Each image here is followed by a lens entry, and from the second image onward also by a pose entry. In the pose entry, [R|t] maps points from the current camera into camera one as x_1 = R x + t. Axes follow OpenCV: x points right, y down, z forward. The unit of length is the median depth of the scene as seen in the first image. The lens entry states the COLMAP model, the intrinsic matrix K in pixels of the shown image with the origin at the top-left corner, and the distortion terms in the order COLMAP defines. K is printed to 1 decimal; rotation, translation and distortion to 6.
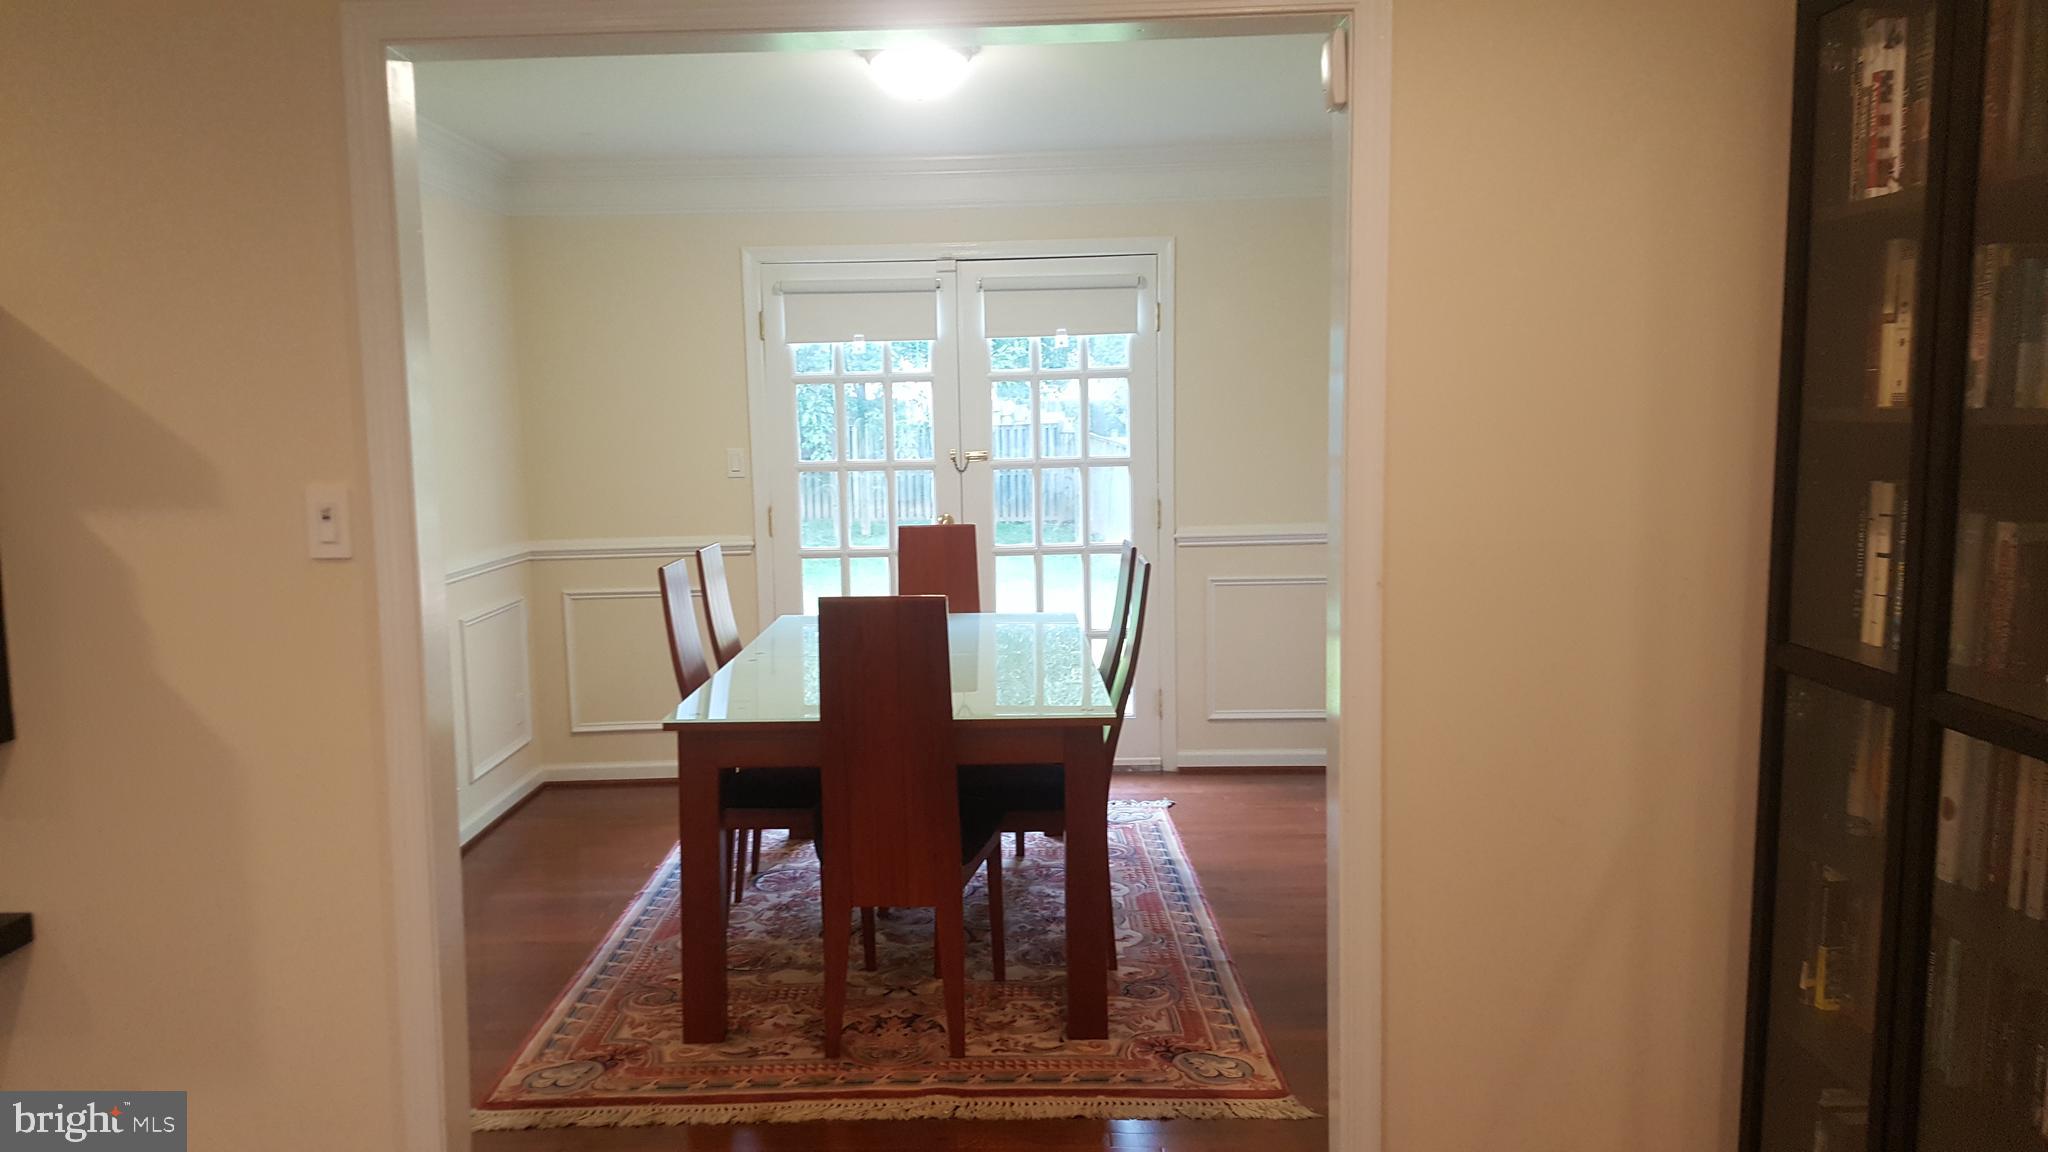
lens RADIAL K [[1524.2, 0, 995.7], [0, 1524.2, 586.8], [0, 0, 1]] dist [0.062710, -0.133024]
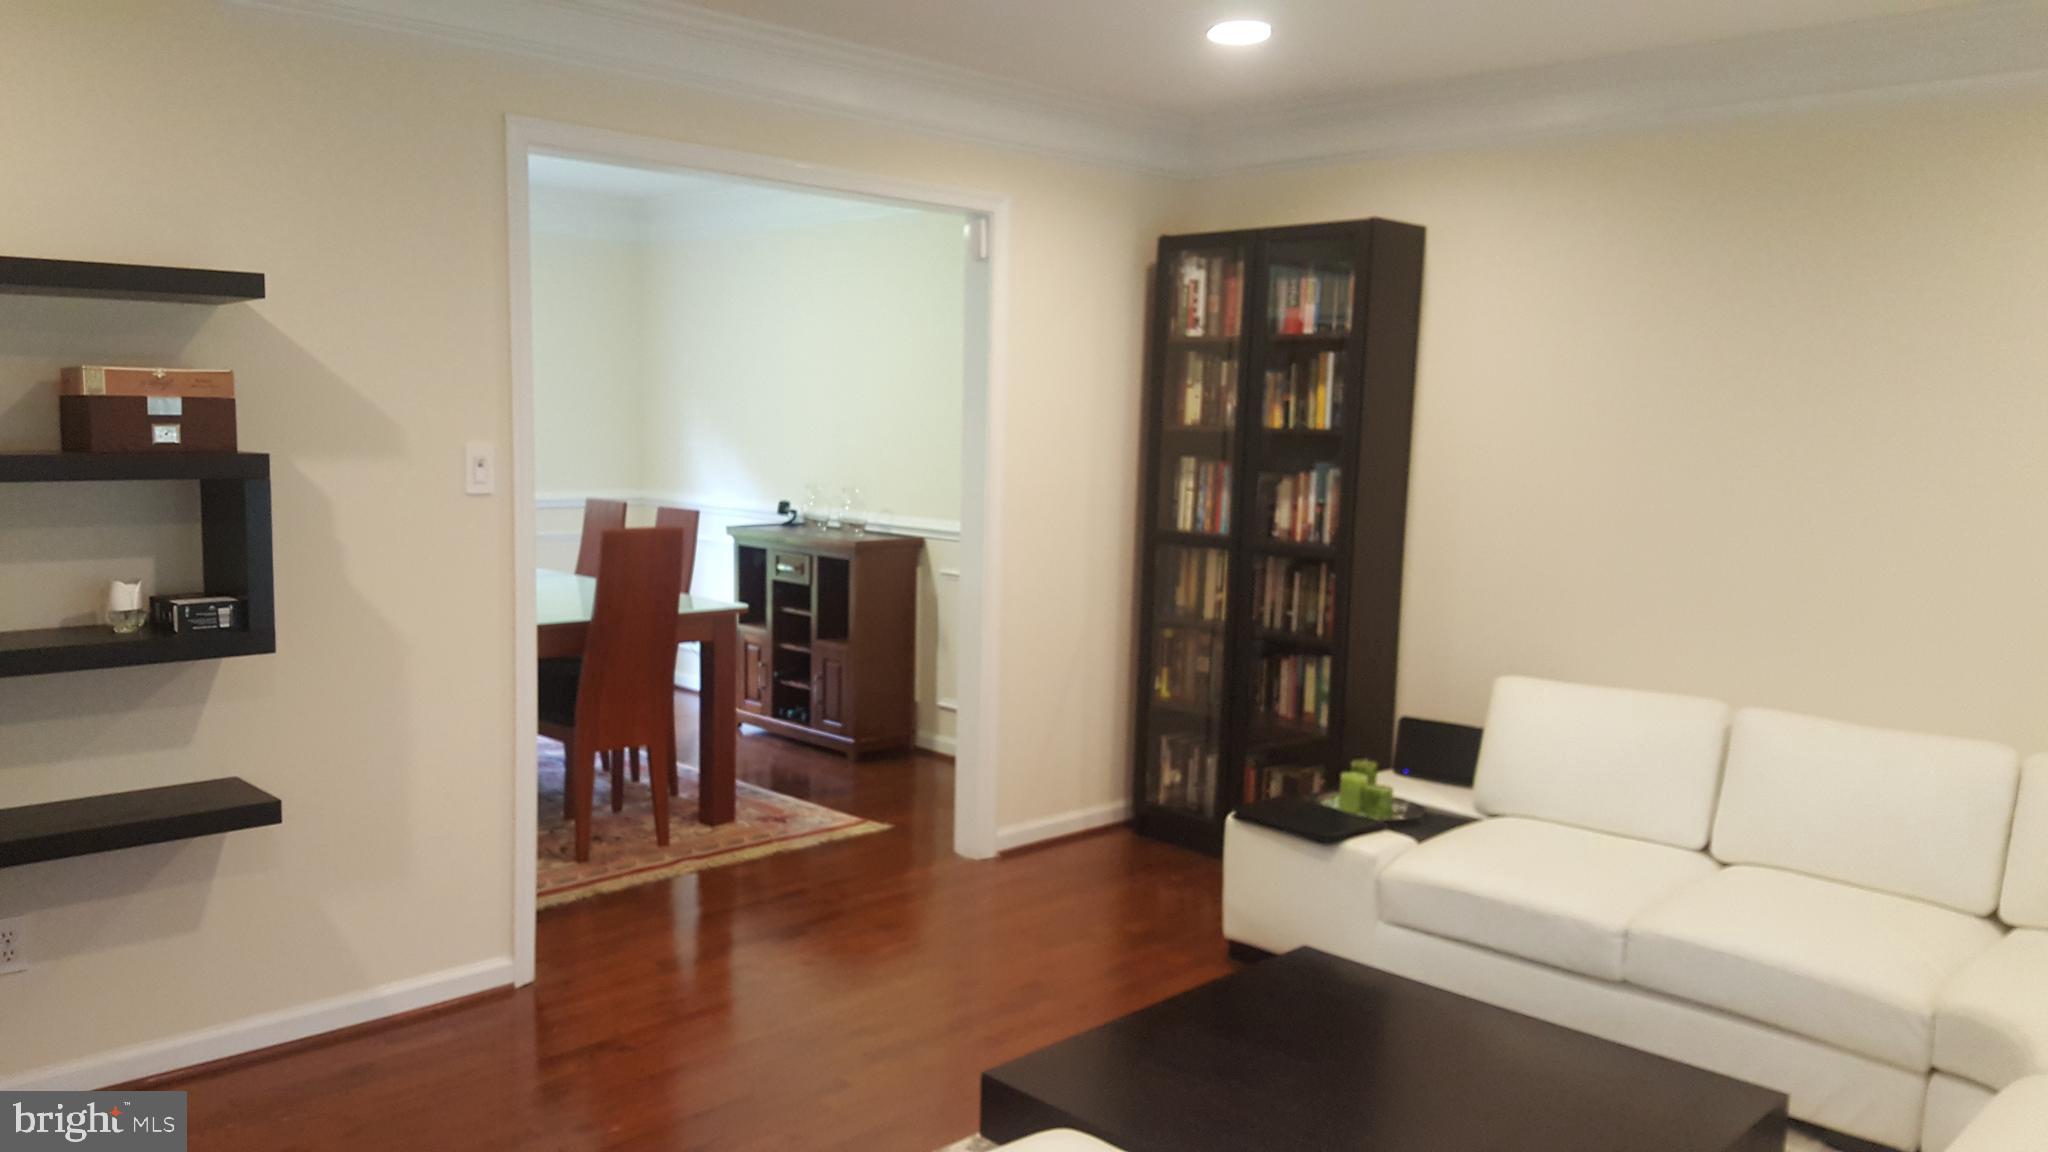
lens RADIAL K [[1524.2, 0, 995.7], [0, 1524.2, 586.8], [0, 0, 1]] dist [0.062710, -0.133024]
pose [[0.697477, -0.043830, 0.715265, -1.241436], [0.045091, 0.998834, 0.017236, 0.071966], [-0.715187, 0.020230, 0.698640, -0.378008]]
